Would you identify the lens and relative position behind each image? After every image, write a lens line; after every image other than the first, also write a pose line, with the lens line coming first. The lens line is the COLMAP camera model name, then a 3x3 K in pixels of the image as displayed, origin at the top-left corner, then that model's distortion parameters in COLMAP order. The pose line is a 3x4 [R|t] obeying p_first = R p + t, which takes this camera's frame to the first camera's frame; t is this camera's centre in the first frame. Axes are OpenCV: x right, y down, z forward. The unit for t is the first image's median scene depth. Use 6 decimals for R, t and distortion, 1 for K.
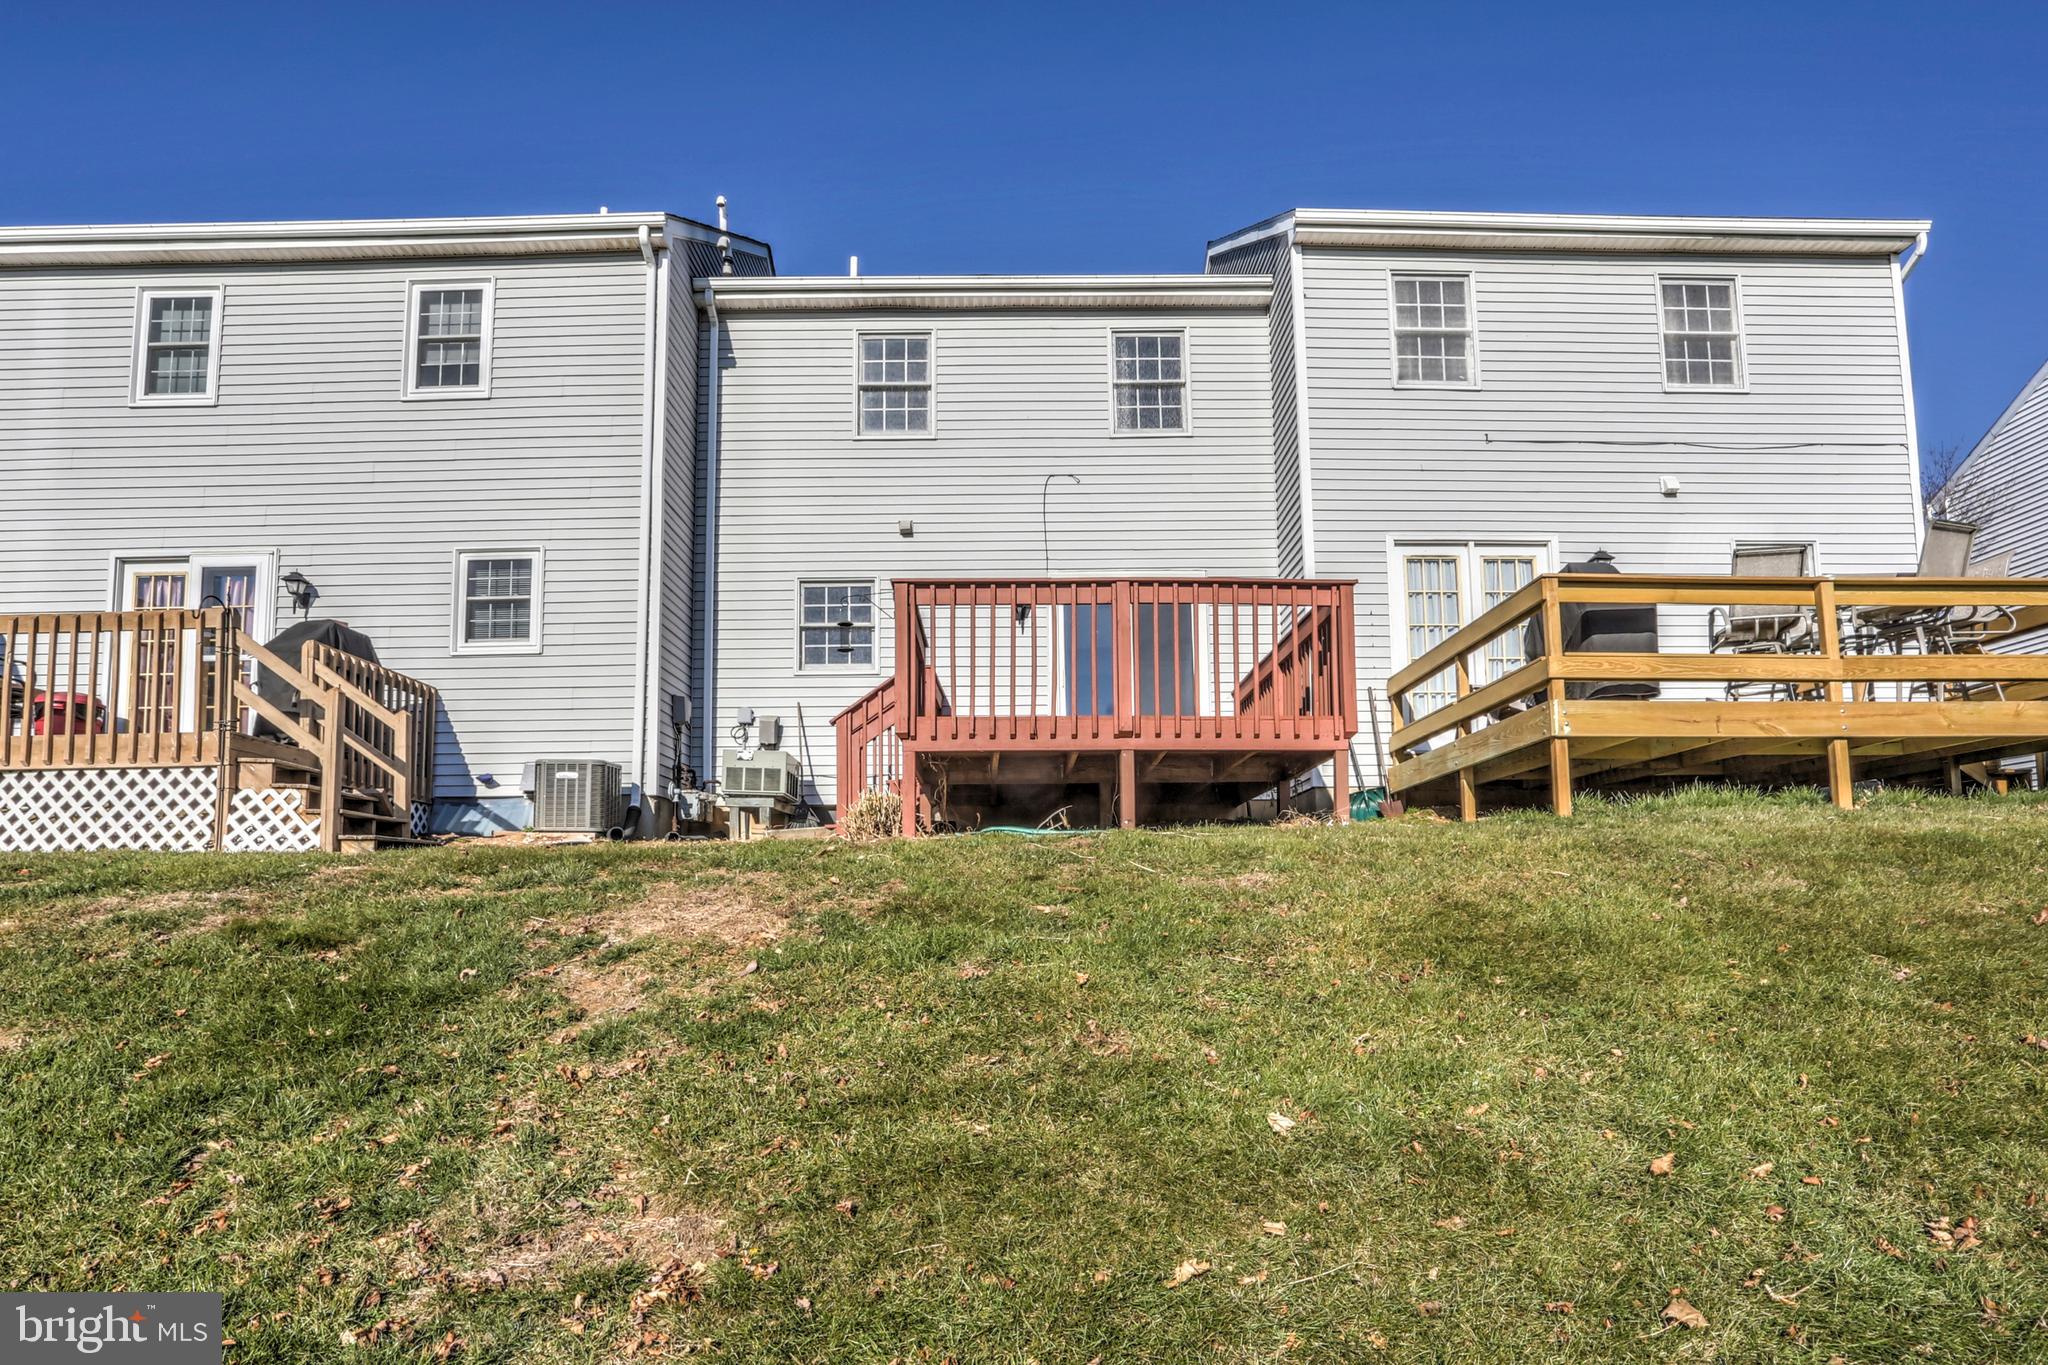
lens RADIAL K [[1047.3, 0, 1024.3], [0, 1047.3, 822.1], [0, 0, 1]] dist [-0.045857, 0.000753]
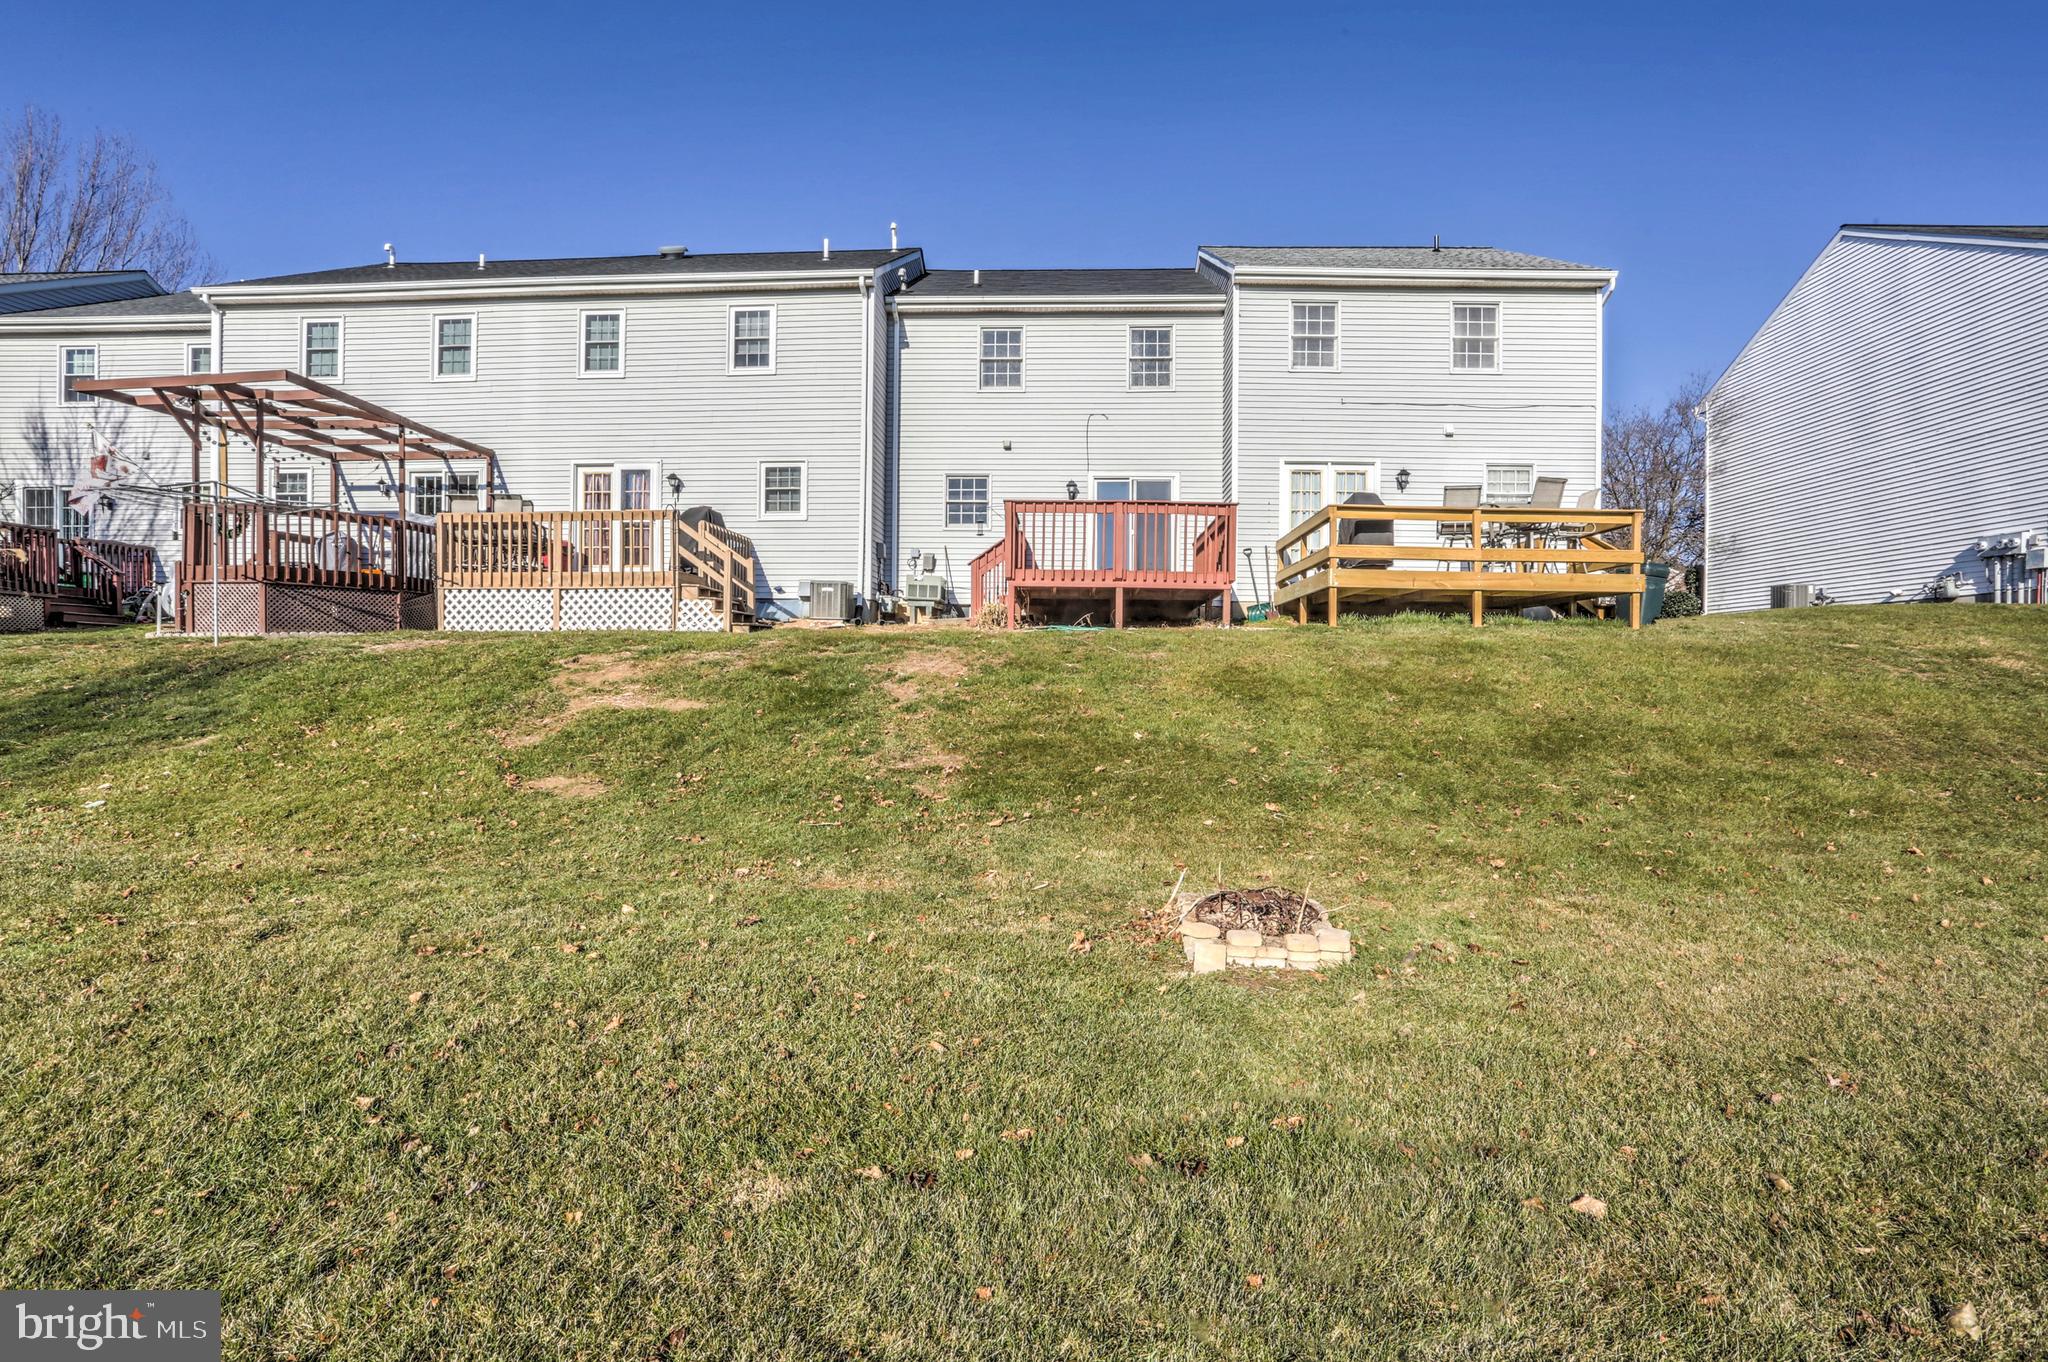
lens RADIAL K [[996.5, 0, 1027.7], [0, 996.5, 685.2], [0, 0, 1]] dist [-0.079150, 0.033124]
pose [[0.997578, 0.023473, -0.065482, 0.041354], [-0.016615, 0.994504, 0.103374, -0.060985], [0.067548, -0.102036, 0.992485, -0.736510]]
